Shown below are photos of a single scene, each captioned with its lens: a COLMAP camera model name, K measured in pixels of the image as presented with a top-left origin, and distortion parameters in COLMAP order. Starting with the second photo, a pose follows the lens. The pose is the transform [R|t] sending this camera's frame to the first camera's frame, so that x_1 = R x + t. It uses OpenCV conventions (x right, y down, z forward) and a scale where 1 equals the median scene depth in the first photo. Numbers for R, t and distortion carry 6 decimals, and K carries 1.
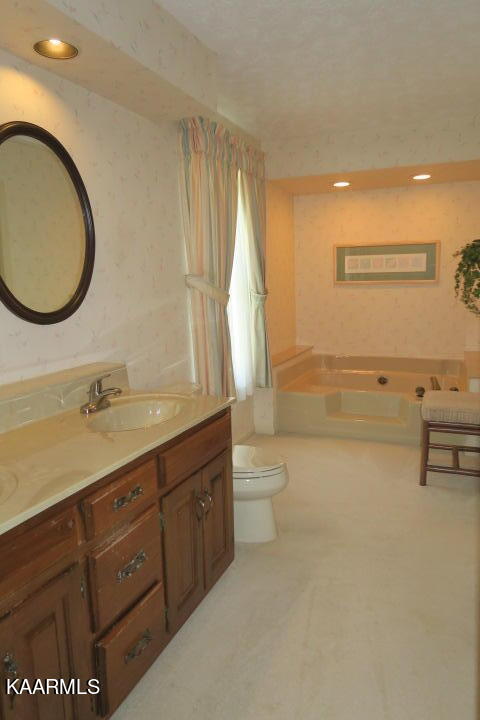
lens RADIAL K [[494.5, 0, 240.0], [0, 494.5, 360.0], [0, 0, 1]] dist [-0.038237, 0.007484]
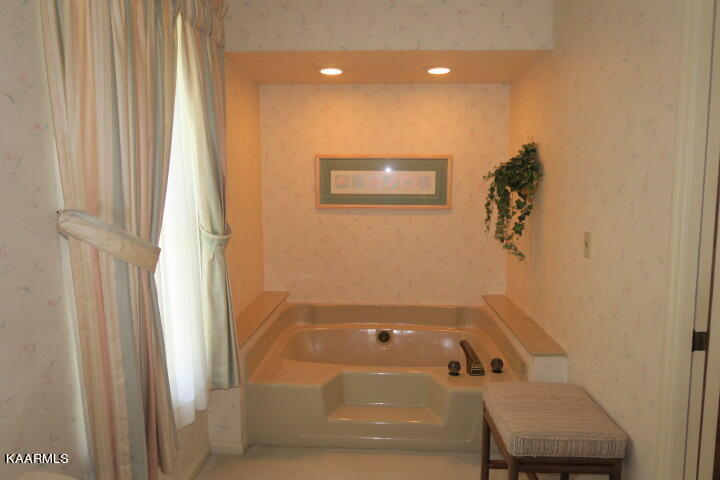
lens RADIAL K [[494.5, 0, 360.0], [0, 494.5, 240.0], [0, 0, 1]] dist [-0.038237, 0.007484]
pose [[0.939478, -0.009689, 0.342473, -0.000913], [0.026954, 0.998592, -0.045689, -0.091970], [-0.341548, 0.052155, 0.938416, 0.378074]]
